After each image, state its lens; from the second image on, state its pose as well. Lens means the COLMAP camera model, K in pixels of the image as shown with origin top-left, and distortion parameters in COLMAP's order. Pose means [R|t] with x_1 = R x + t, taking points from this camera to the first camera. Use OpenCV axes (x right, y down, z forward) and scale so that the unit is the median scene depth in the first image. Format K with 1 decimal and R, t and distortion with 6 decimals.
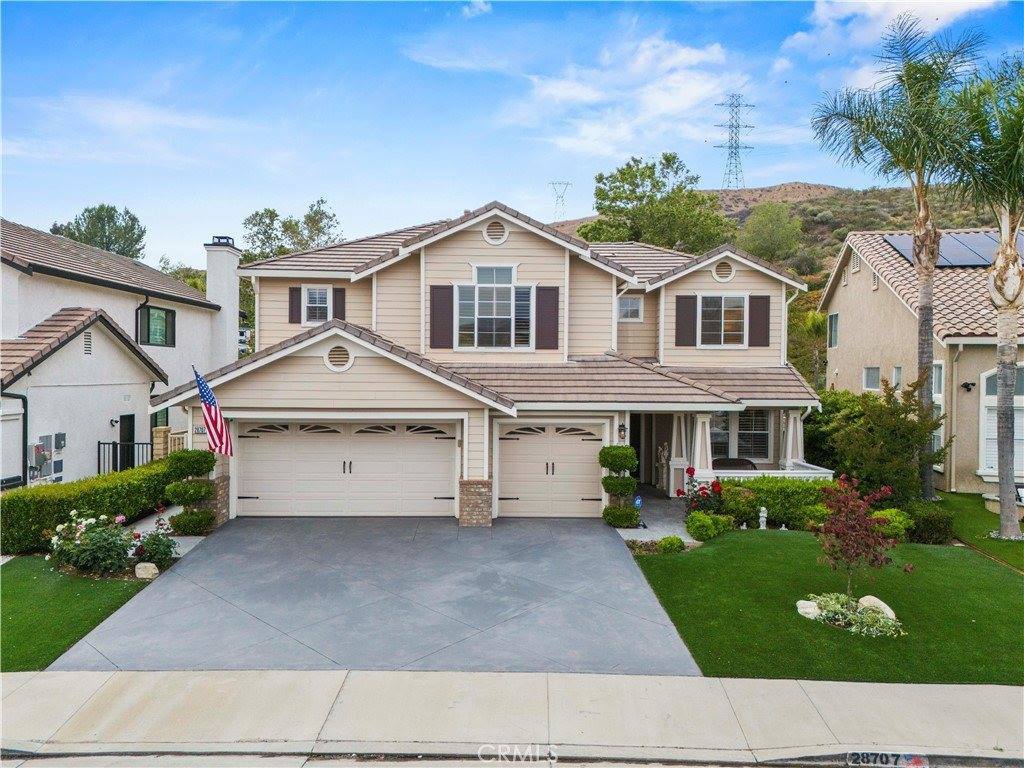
lens RADIAL K [[751.9, 0, 513.9], [0, 751.9, 384.3], [0, 0, 1]] dist [0.072074, -0.059364]
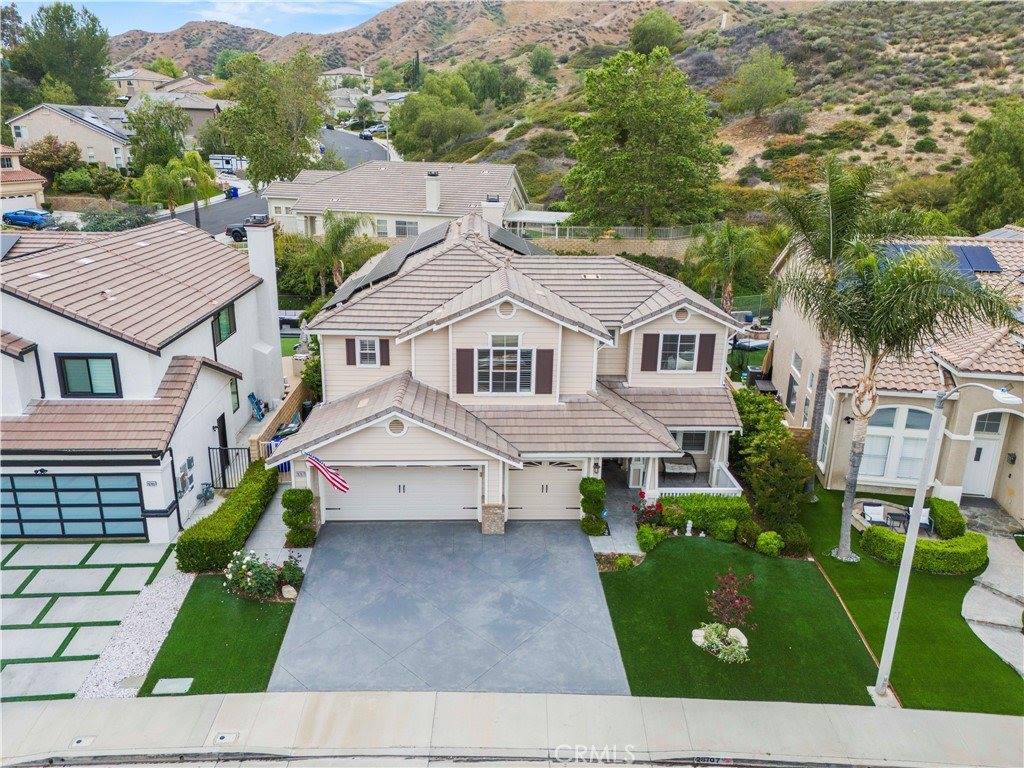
lens RADIAL K [[753.9, 0, 513.7], [0, 753.9, 382.0], [0, 0, 1]] dist [0.076804, -0.063050]
pose [[0.999672, 0.003557, 0.025346, -0.044322], [-0.010686, 0.957858, 0.287043, -0.459386], [-0.023257, -0.287220, 0.957582, -0.285377]]
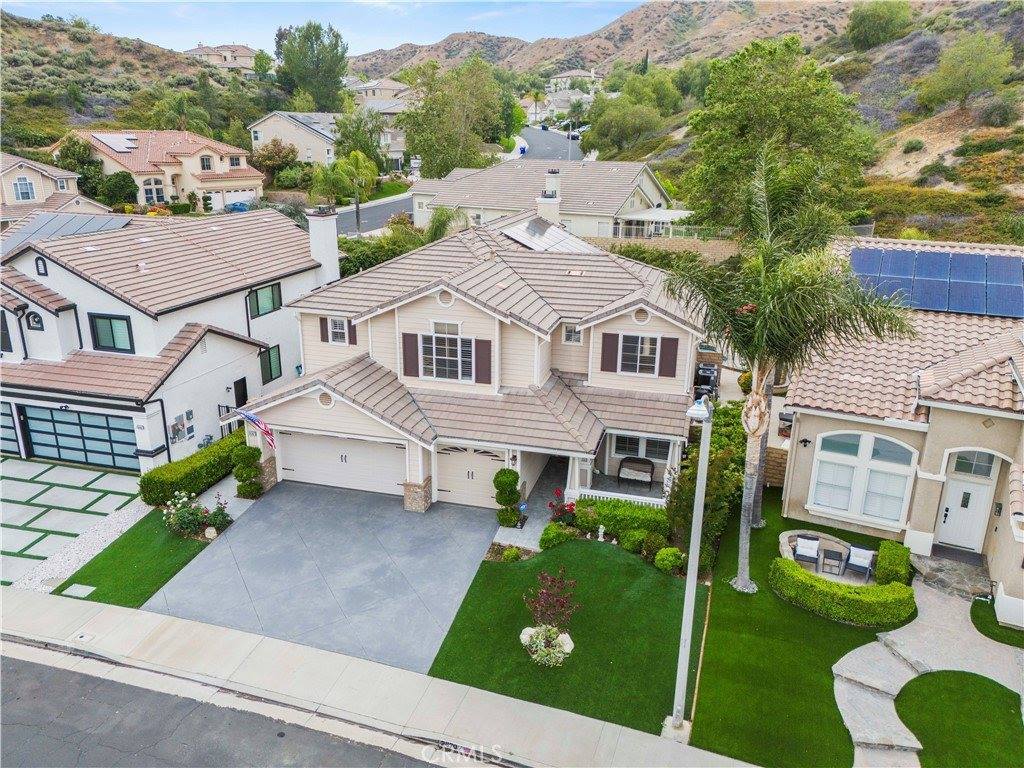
lens RADIAL K [[753.9, 0, 513.7], [0, 753.9, 382.0], [0, 0, 1]] dist [0.076804, -0.063050]
pose [[0.957947, 0.092198, -0.271728, 0.477698], [-0.009893, 0.957023, 0.289845, -0.454864], [0.286773, -0.274968, 0.917689, -0.248529]]
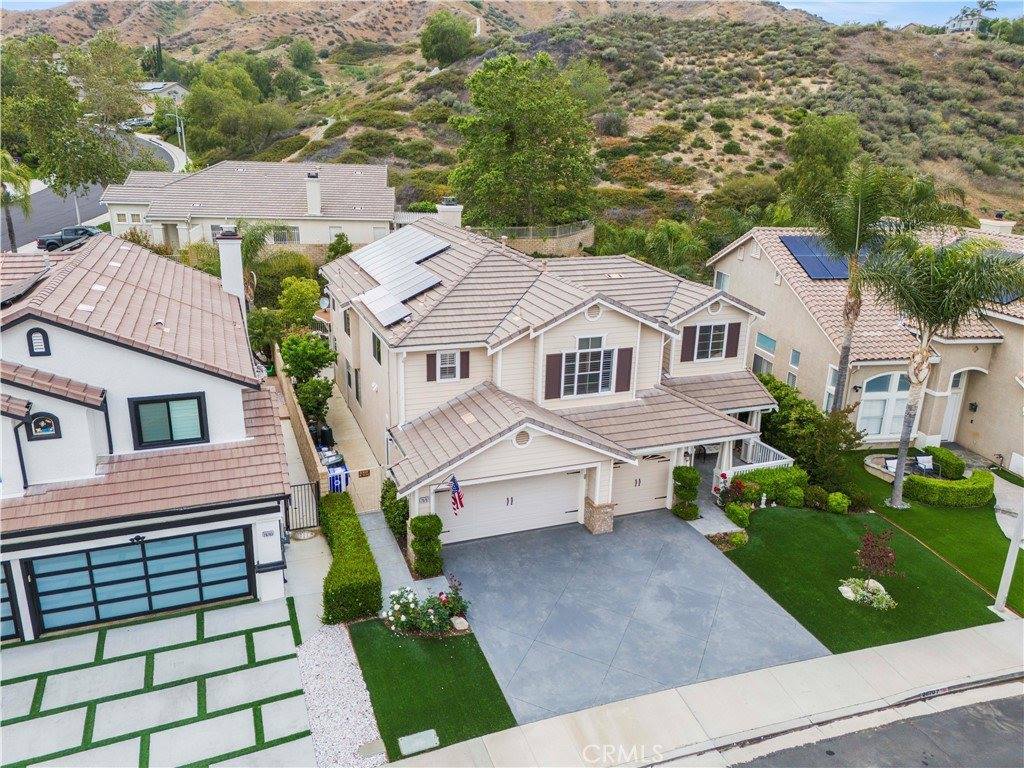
lens RADIAL K [[753.9, 0, 513.7], [0, 753.9, 382.0], [0, 0, 1]] dist [0.076804, -0.063050]
pose [[0.939291, -0.088997, 0.331378, -0.611591], [-0.010304, 0.958025, 0.286500, -0.466289], [-0.342966, -0.272522, 0.898947, -0.178354]]
